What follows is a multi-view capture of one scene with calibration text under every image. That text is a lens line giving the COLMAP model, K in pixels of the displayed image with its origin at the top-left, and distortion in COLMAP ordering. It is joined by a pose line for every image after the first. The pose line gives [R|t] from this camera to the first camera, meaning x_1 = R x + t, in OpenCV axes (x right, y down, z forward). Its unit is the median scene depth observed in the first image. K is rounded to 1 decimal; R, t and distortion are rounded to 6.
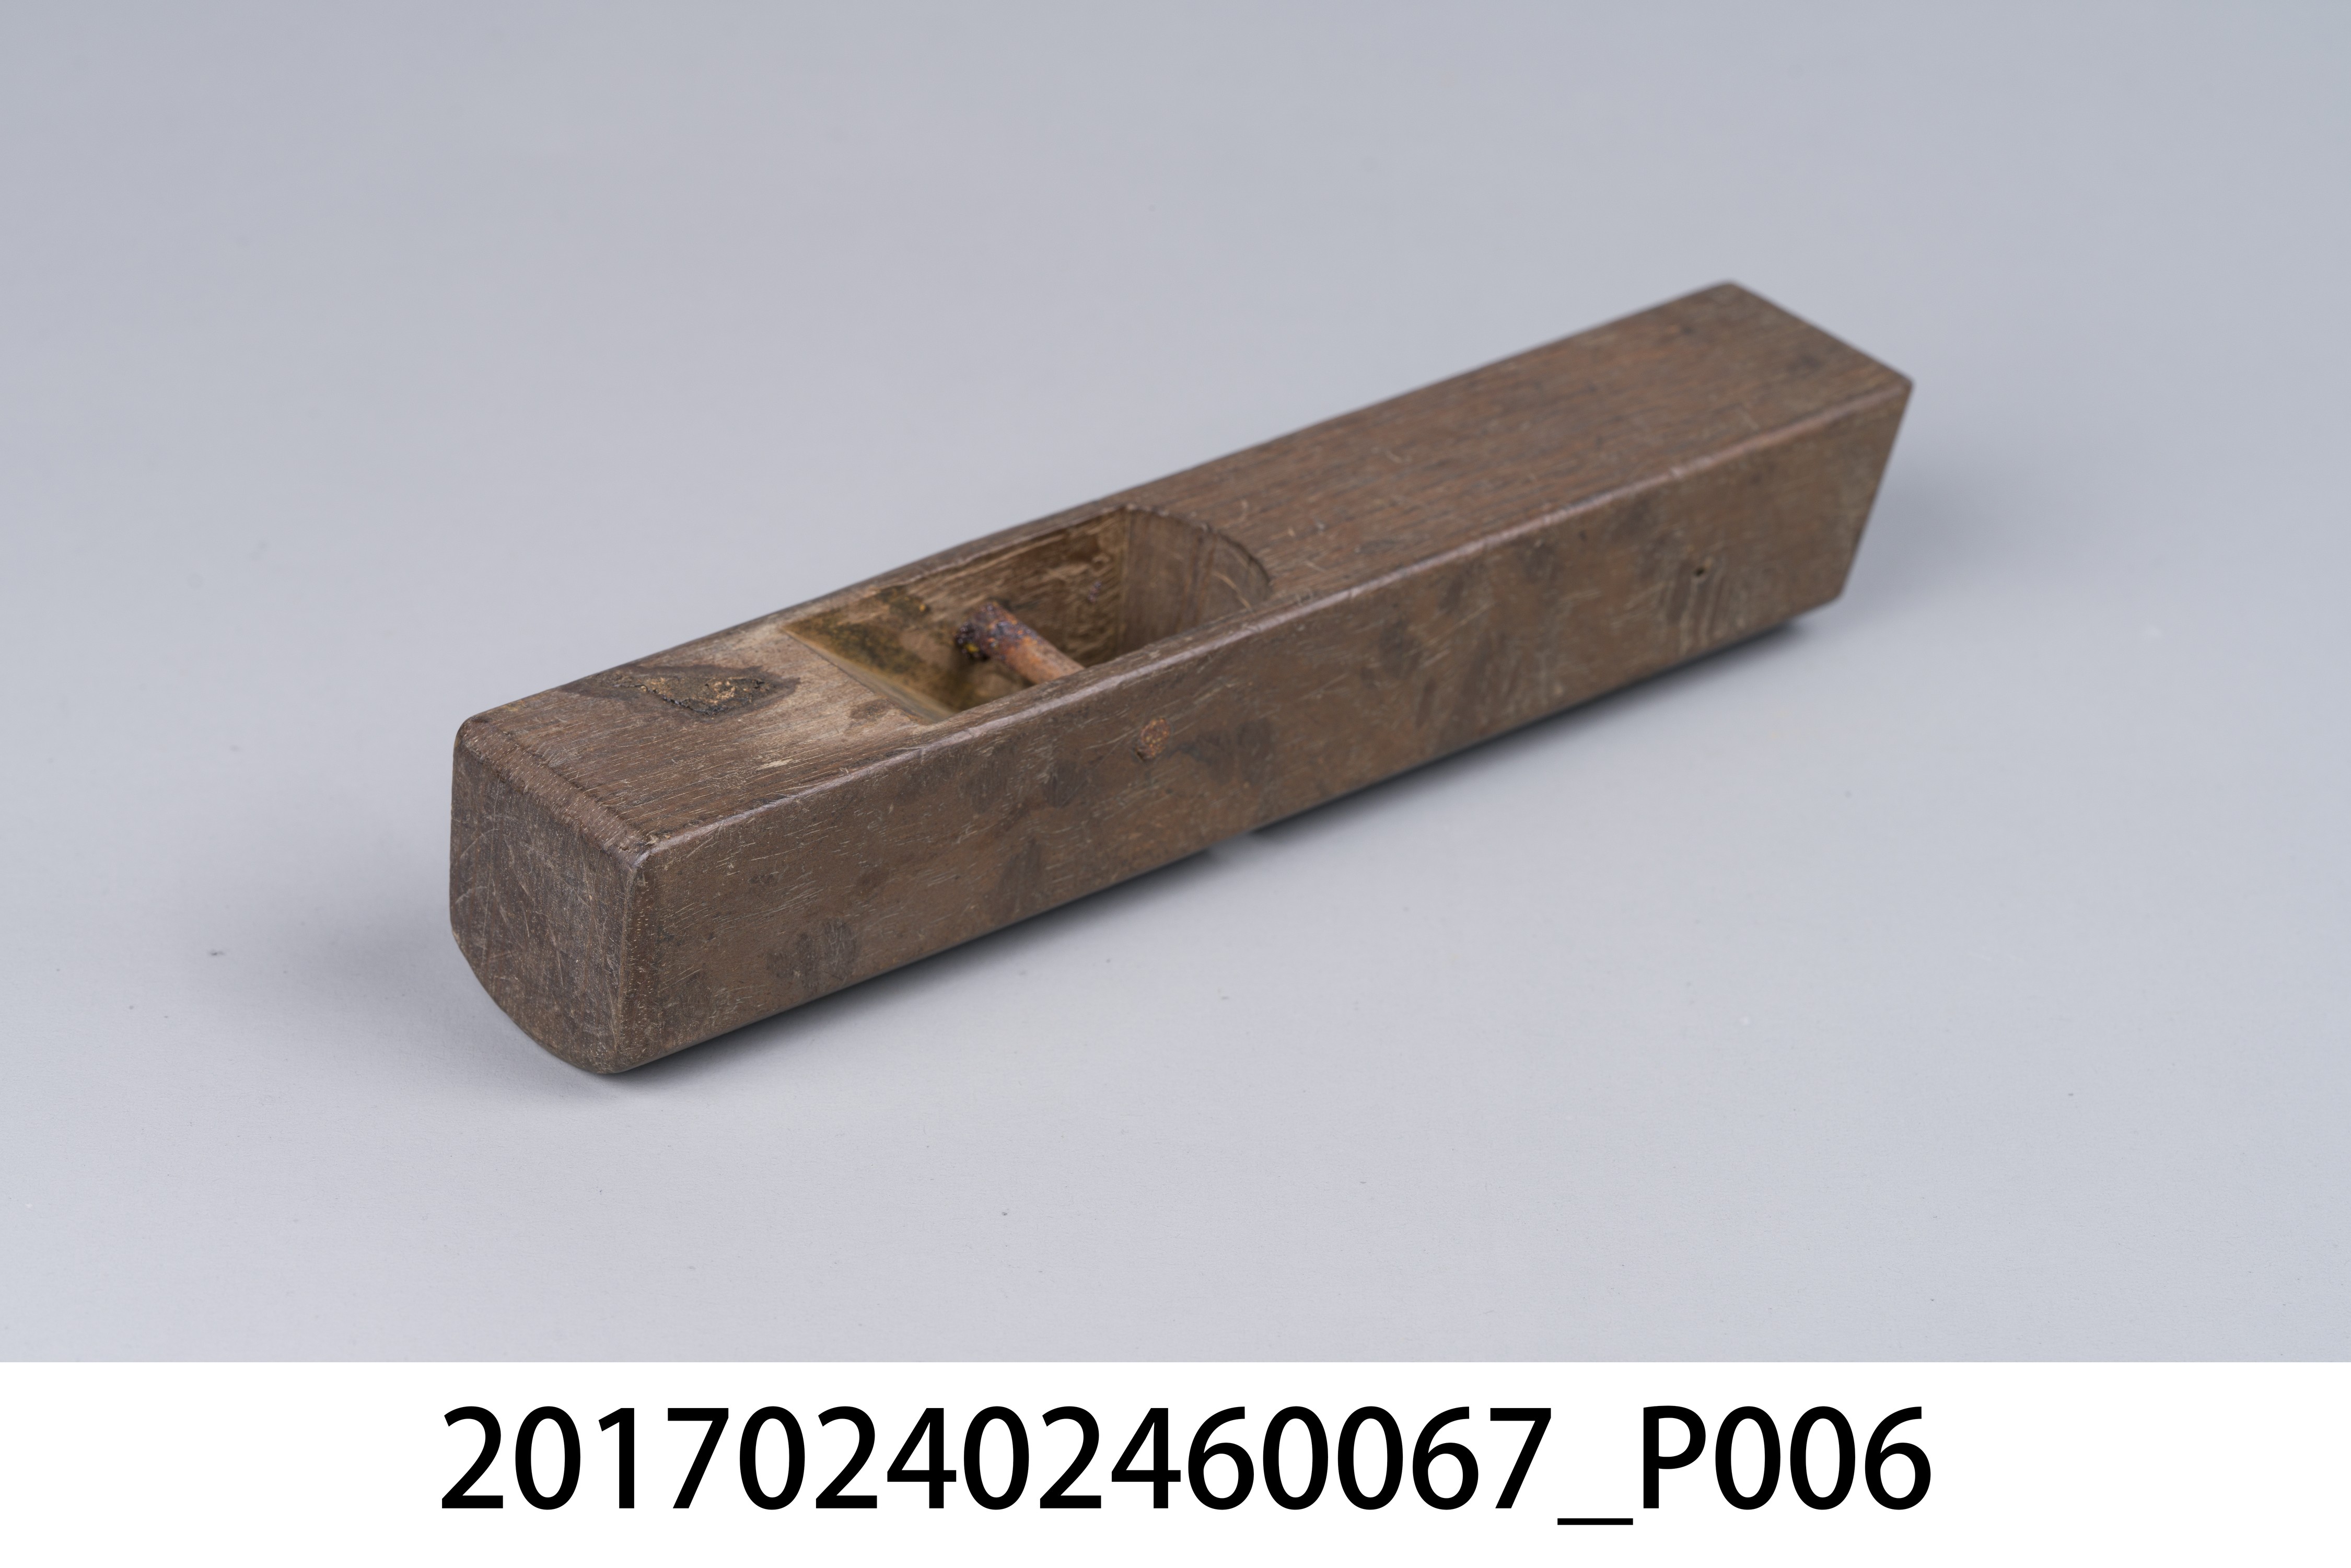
lens RADIAL K [[6831.9, 0, 1175.5], [0, 6831.9, 784.0], [0, 0, 1]] dist [-0.011623, -0.522401]
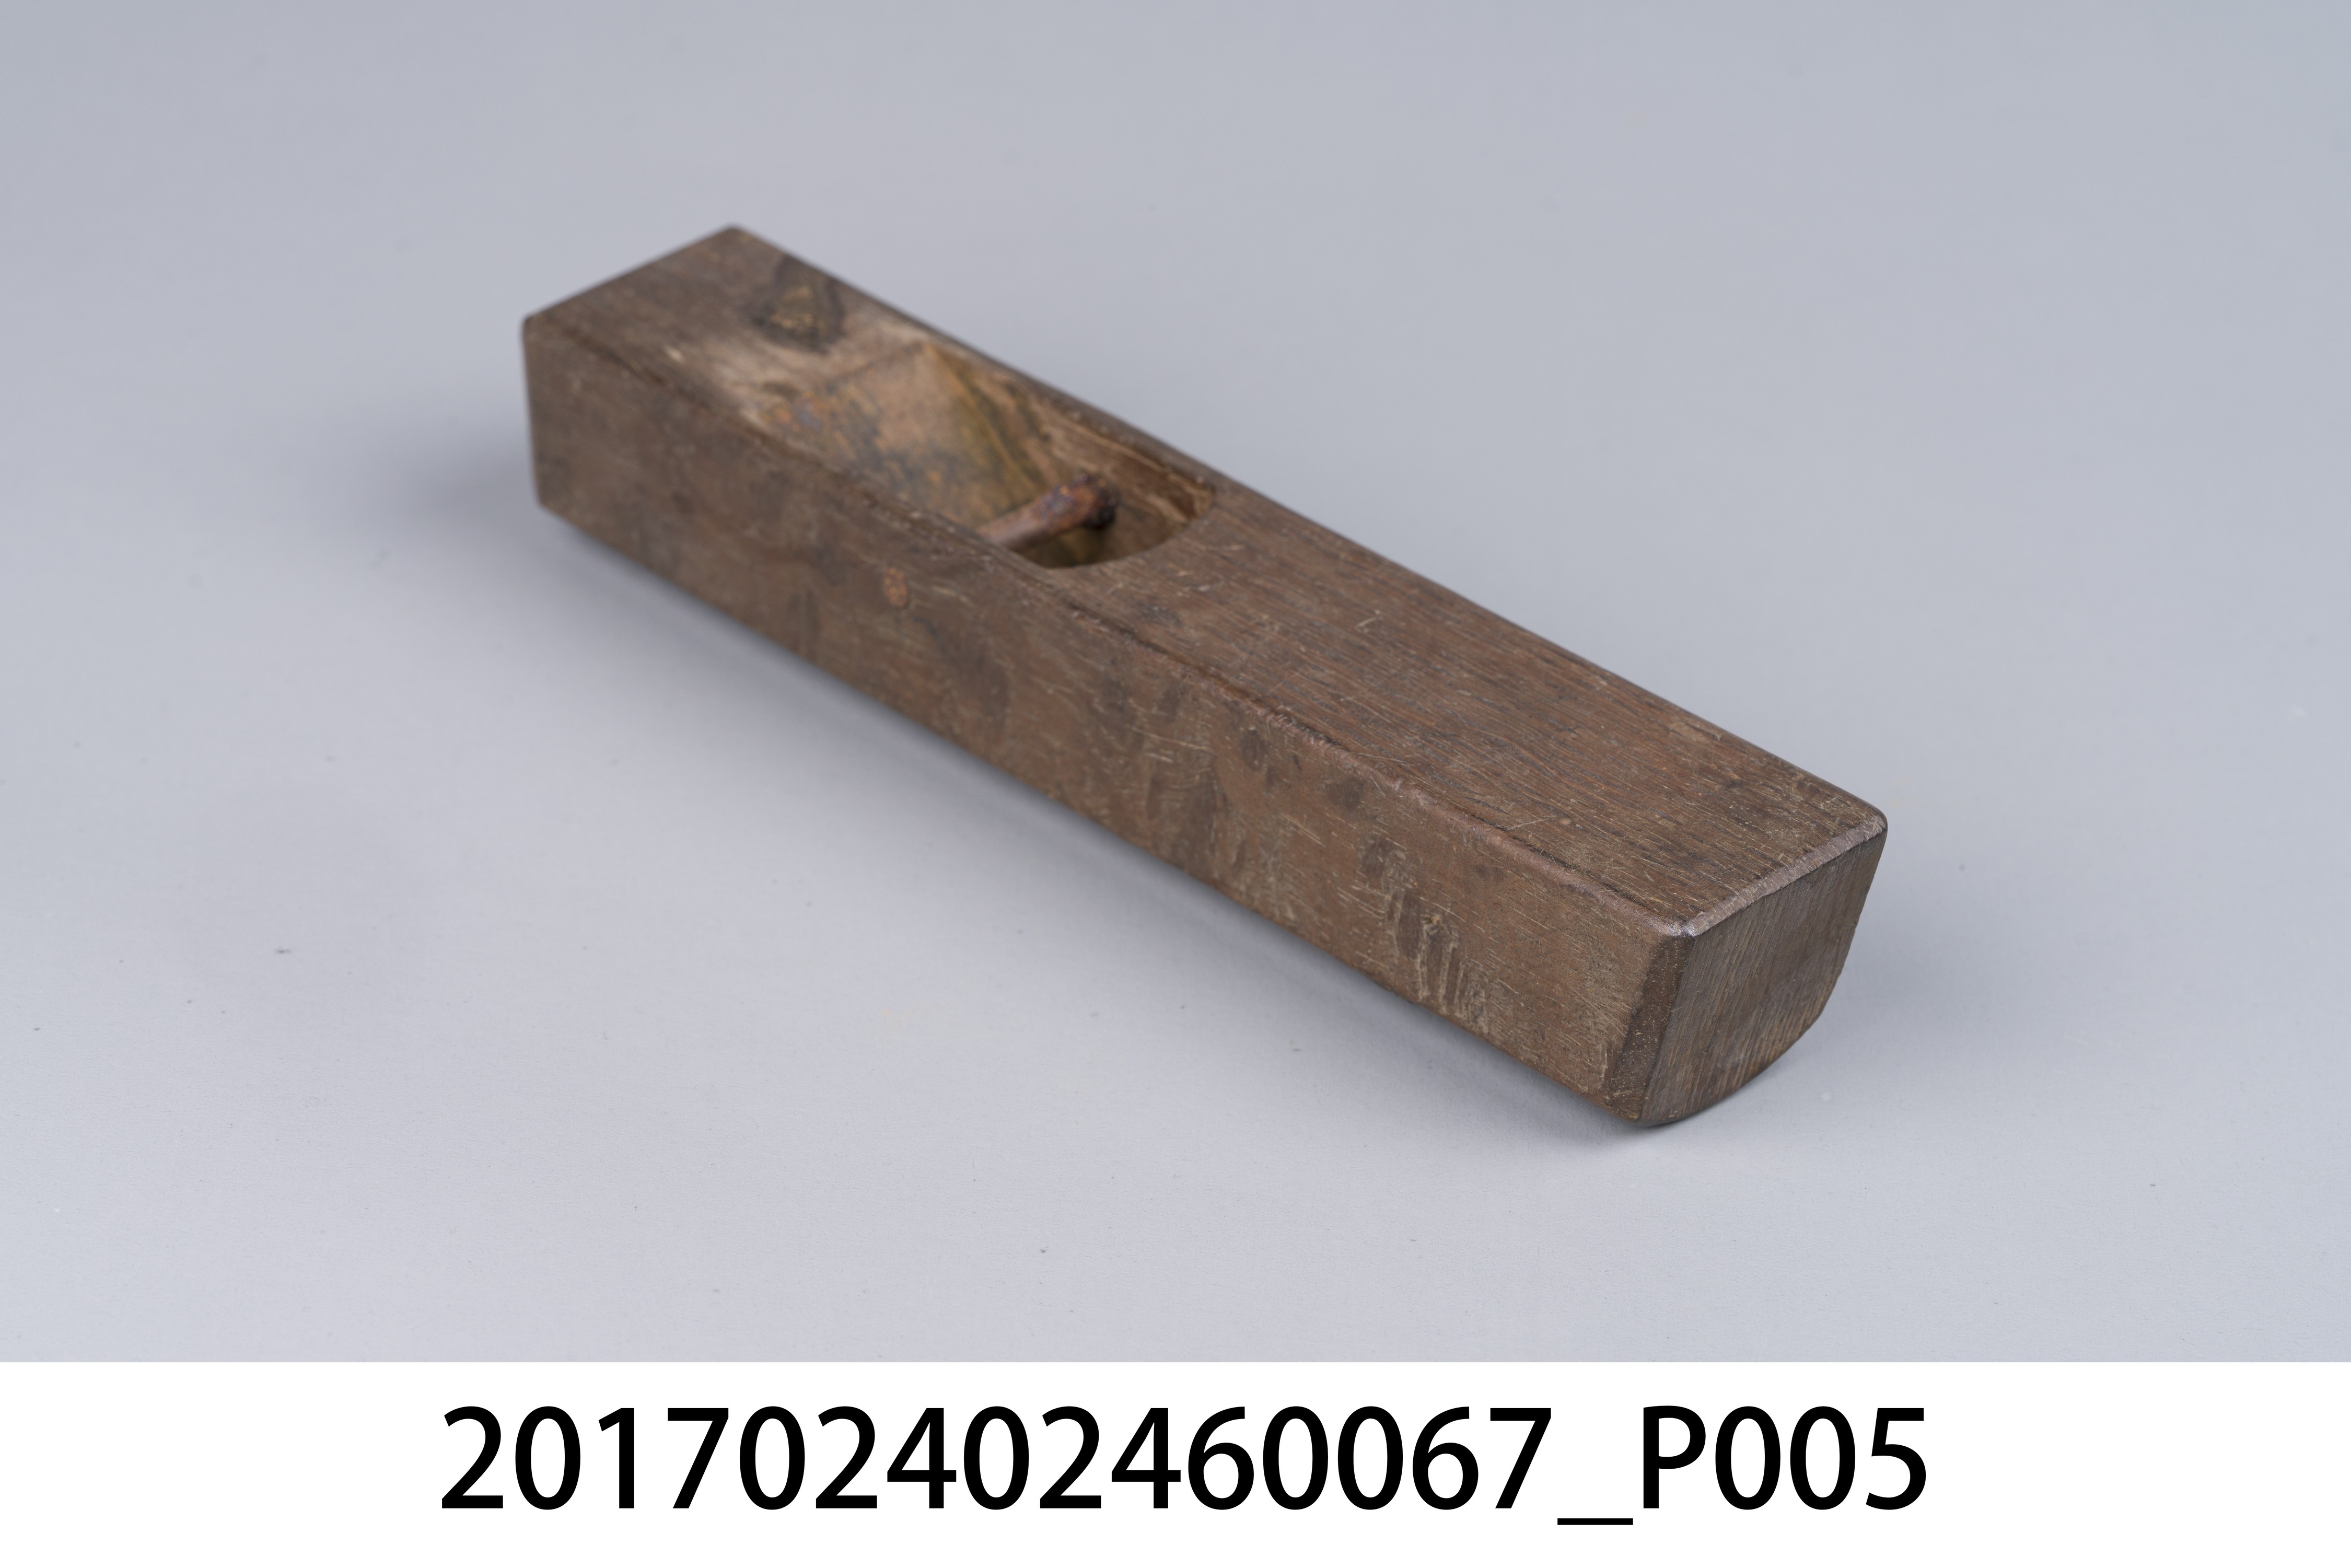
lens RADIAL K [[6831.9, 0, 1175.5], [0, 6831.9, 784.0], [0, 0, 1]] dist [-0.011623, -0.522401]
pose [[0.056295, 0.480707, -0.875072, 0.927724], [-0.499671, 0.772368, 0.392144, -0.414465], [0.864384, 0.415172, 0.283676, 0.765377]]
